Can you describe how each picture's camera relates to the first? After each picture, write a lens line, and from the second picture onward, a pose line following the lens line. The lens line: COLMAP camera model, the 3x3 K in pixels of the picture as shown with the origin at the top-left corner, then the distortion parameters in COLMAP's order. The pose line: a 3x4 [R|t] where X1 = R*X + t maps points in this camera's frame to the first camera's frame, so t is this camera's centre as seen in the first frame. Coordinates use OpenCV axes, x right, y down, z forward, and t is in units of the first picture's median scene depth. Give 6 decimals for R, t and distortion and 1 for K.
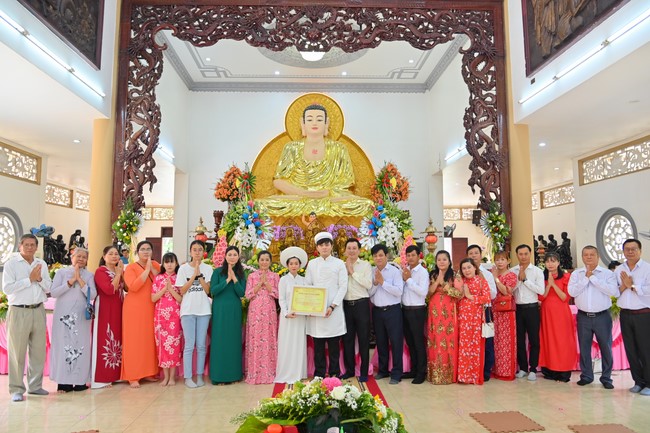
lens RADIAL K [[470.4, 0, 320.0], [0, 470.4, 213.8], [0, 0, 1]] dist [-0.047224, 0.001236]
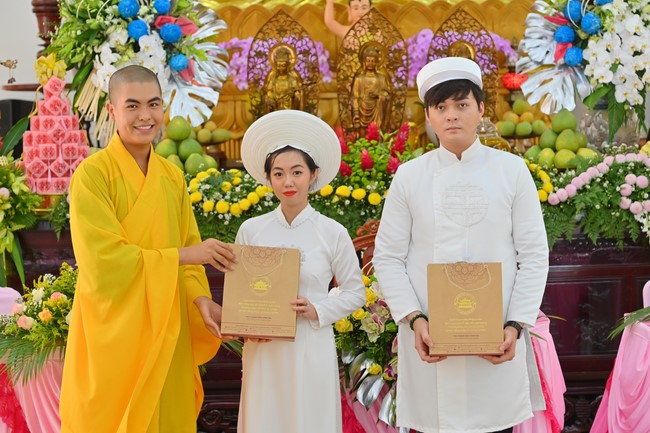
lens RADIAL K [[1435.0, 0, 324.5], [0, 1435.0, 204.5], [0, 0, 1]] dist [0.002292, 0.306143]
pose [[0.998889, -0.018360, -0.043405, -0.000853], [0.024257, 0.989926, 0.139496, 0.004341], [0.040407, -0.140394, 0.989271, 0.098523]]
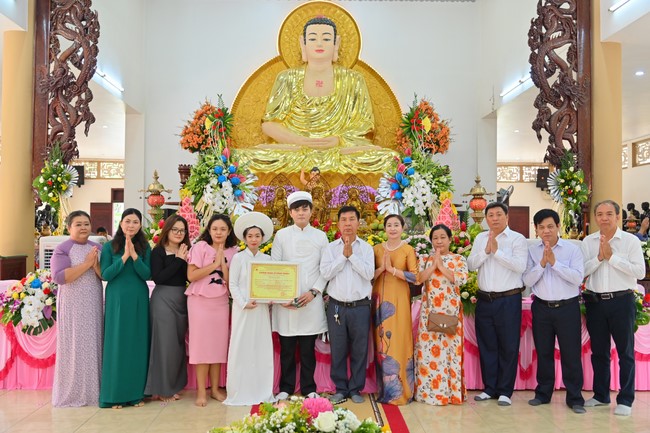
lens RADIAL K [[631.7, 0, 325.0], [0, 631.7, 216.5], [0, 0, 1]] dist [-0.032343, 0.015628]
pose [[0.999930, 0.008064, -0.008659, 0.011377], [-0.007473, 0.997777, 0.066227, 0.009826], [0.009174, -0.066158, 0.997767, 0.035559]]
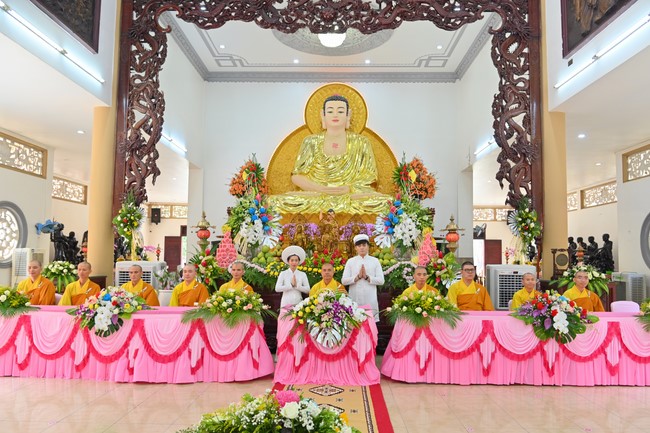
lens RADIAL K [[482.9, 0, 330.7], [0, 482.9, 228.3], [0, 0, 1]] dist [-0.031152, 0.000089]
pose [[0.998945, 0.008947, -0.045045, 0.037419], [-0.007739, 0.999608, 0.026908, 0.011522], [0.045268, -0.026531, 0.998622, 0.045822]]
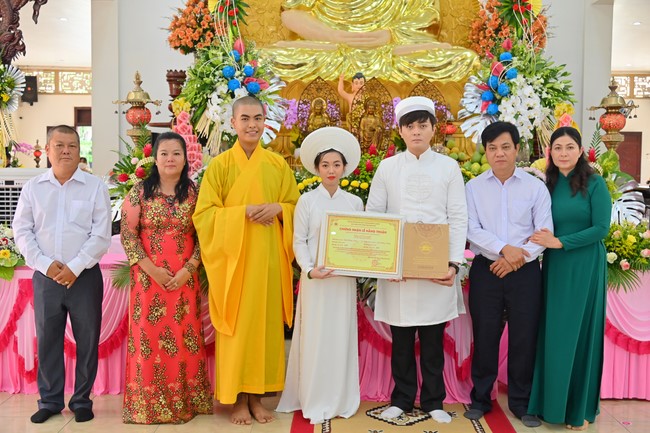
lens RADIAL K [[814.9, 0, 325.0], [0, 814.9, 216.5], [0, 0, 1]] dist [-0.022508, 0.057779]
pose [[0.999177, 0.012605, -0.038563, -0.021670], [-0.006671, 0.988620, 0.150287, 0.023601], [0.040019, -0.149906, 0.987890, 0.132328]]
